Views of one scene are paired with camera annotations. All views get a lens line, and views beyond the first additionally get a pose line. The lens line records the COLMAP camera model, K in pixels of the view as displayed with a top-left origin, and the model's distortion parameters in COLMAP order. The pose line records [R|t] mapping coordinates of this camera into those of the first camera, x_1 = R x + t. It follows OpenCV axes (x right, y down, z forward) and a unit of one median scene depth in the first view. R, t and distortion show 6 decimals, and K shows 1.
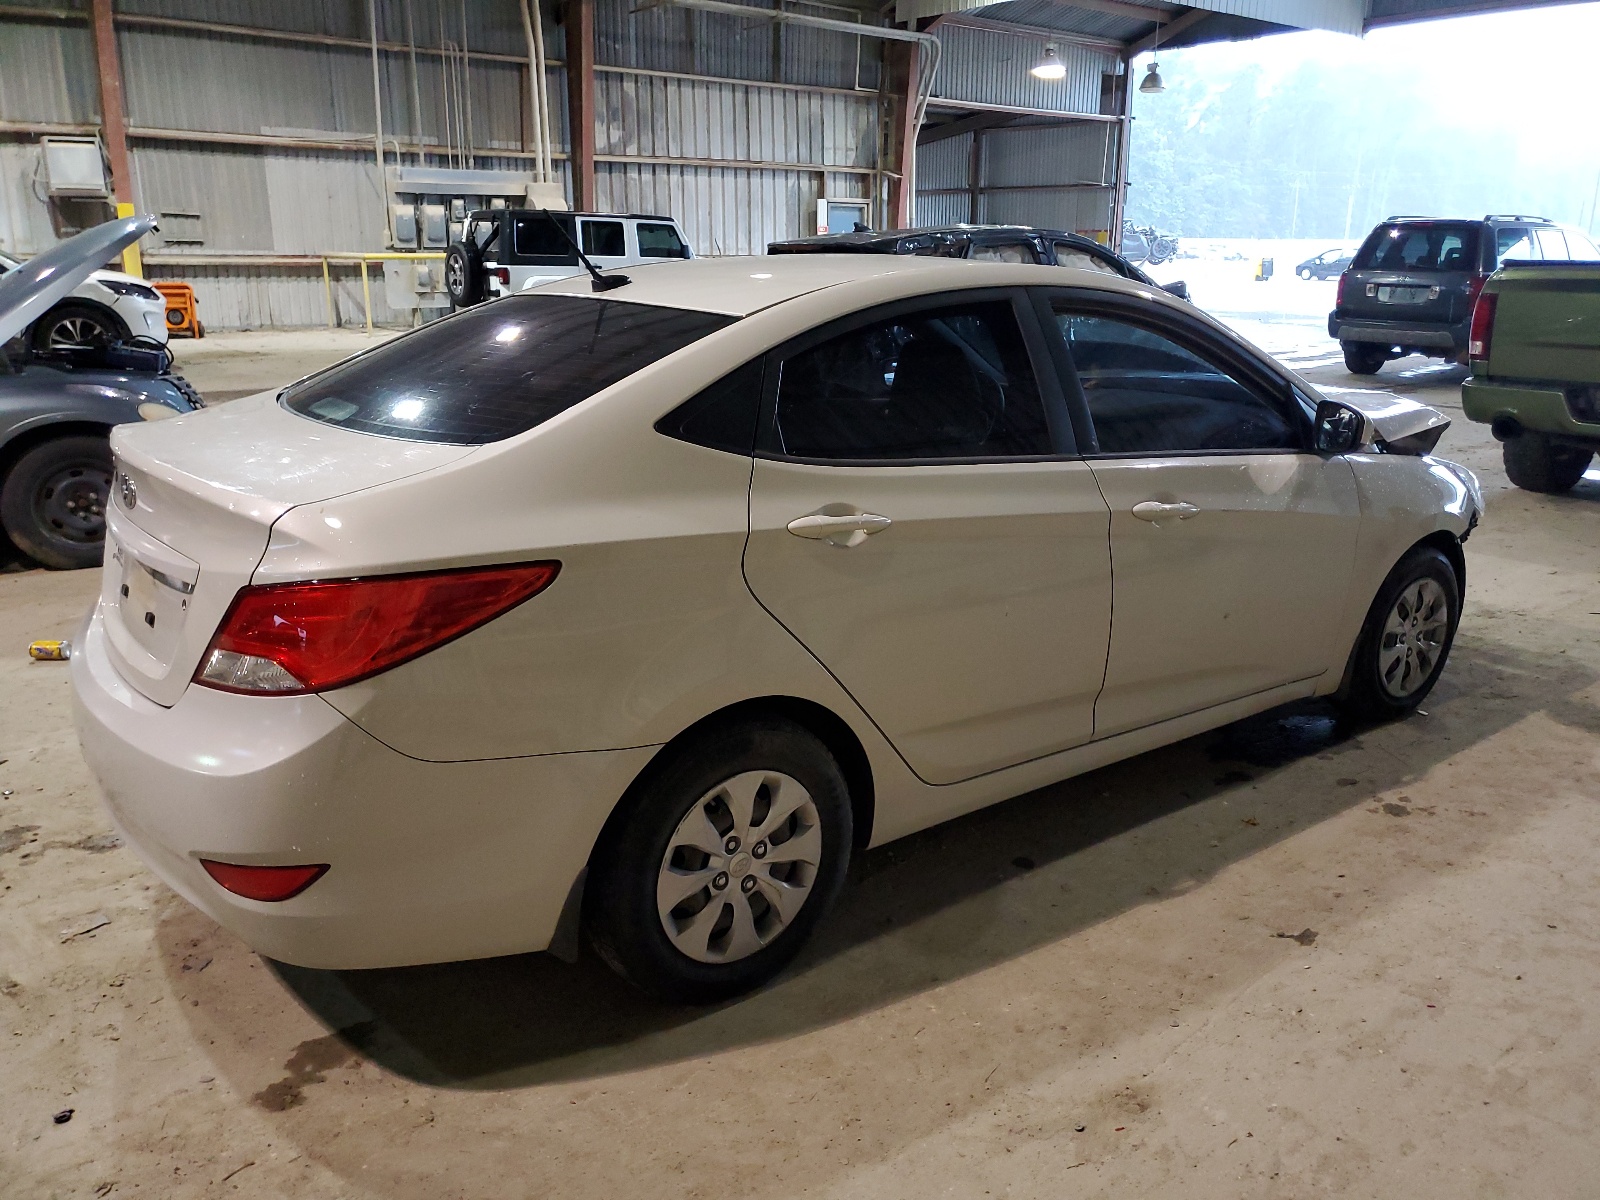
lens RADIAL K [[1231.1, 0, 800.0], [0, 1231.1, 600.0], [0, 0, 1]] dist [0.008026, 0.003377]
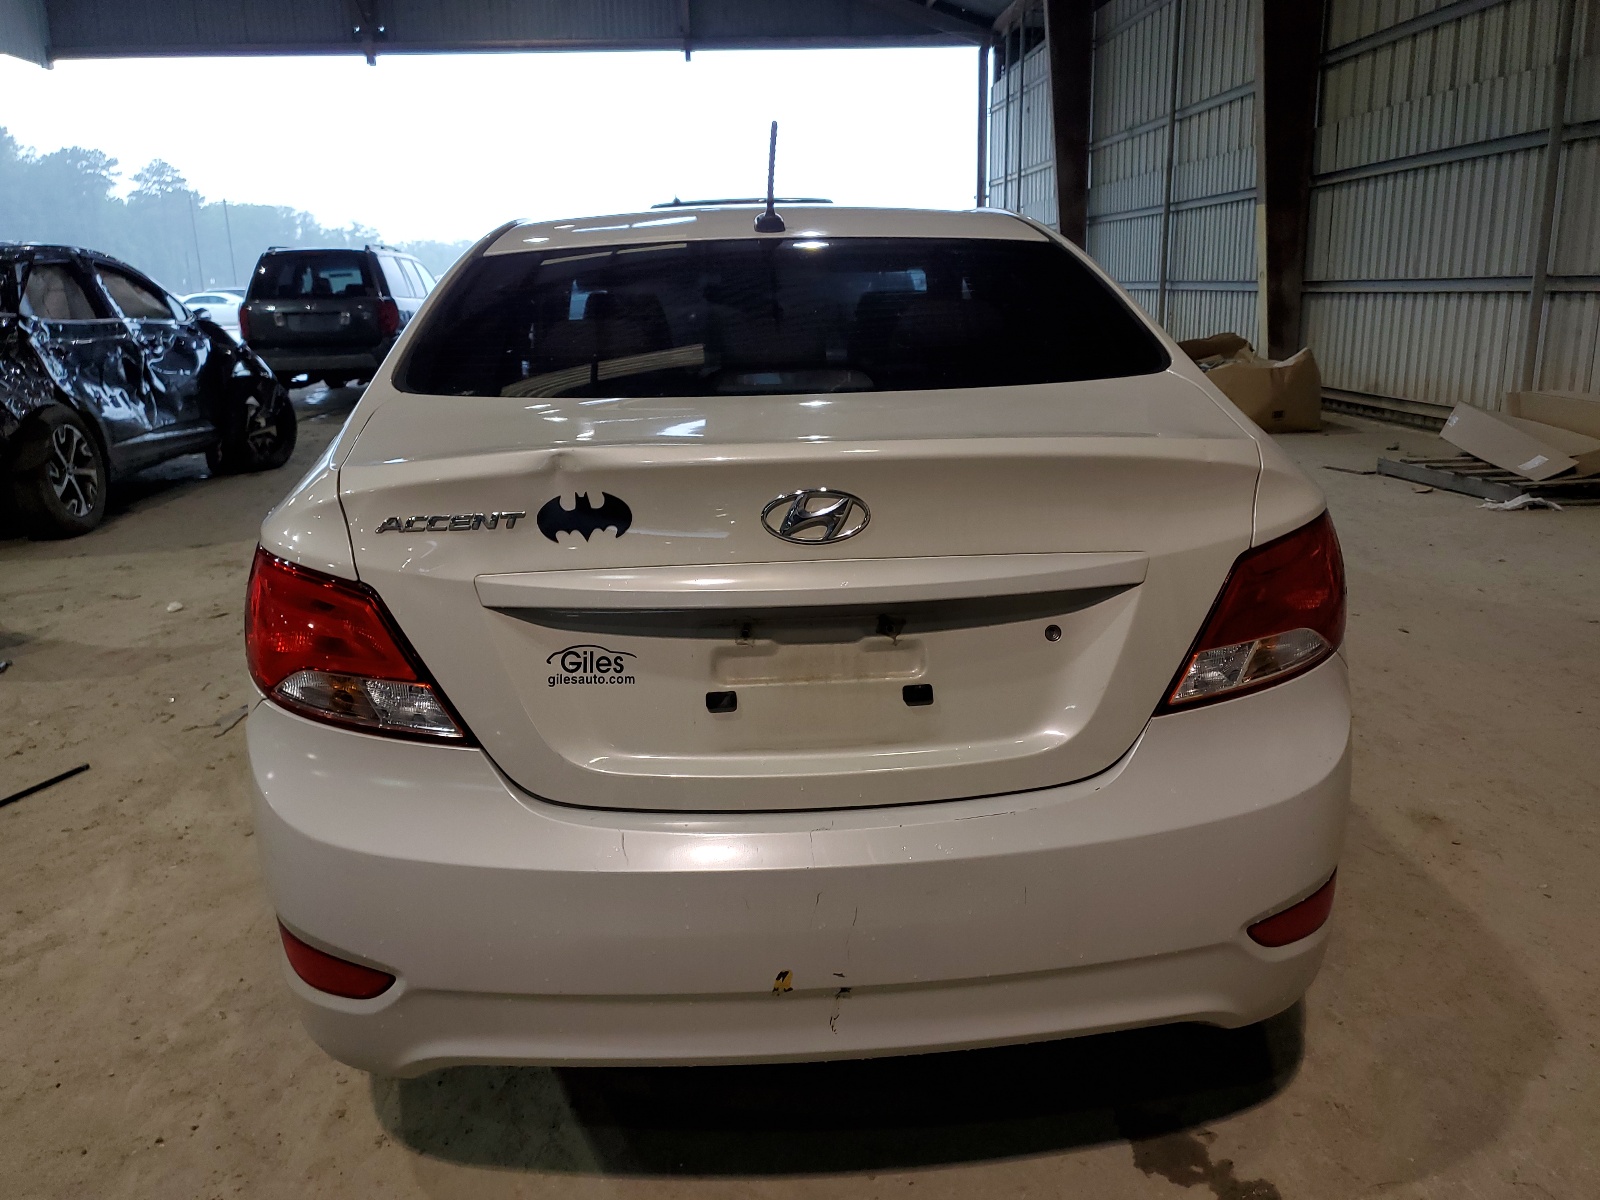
lens RADIAL K [[1265.8, 0, 800.0], [0, 1265.8, 600.0], [0, 0, 1]] dist [0.007748, -0.003936]
pose [[0.559860, -0.219834, 0.798893, -0.937001], [0.253648, 0.963346, 0.087332, -0.093791], [-0.788809, 0.153744, 0.595099, 0.553173]]
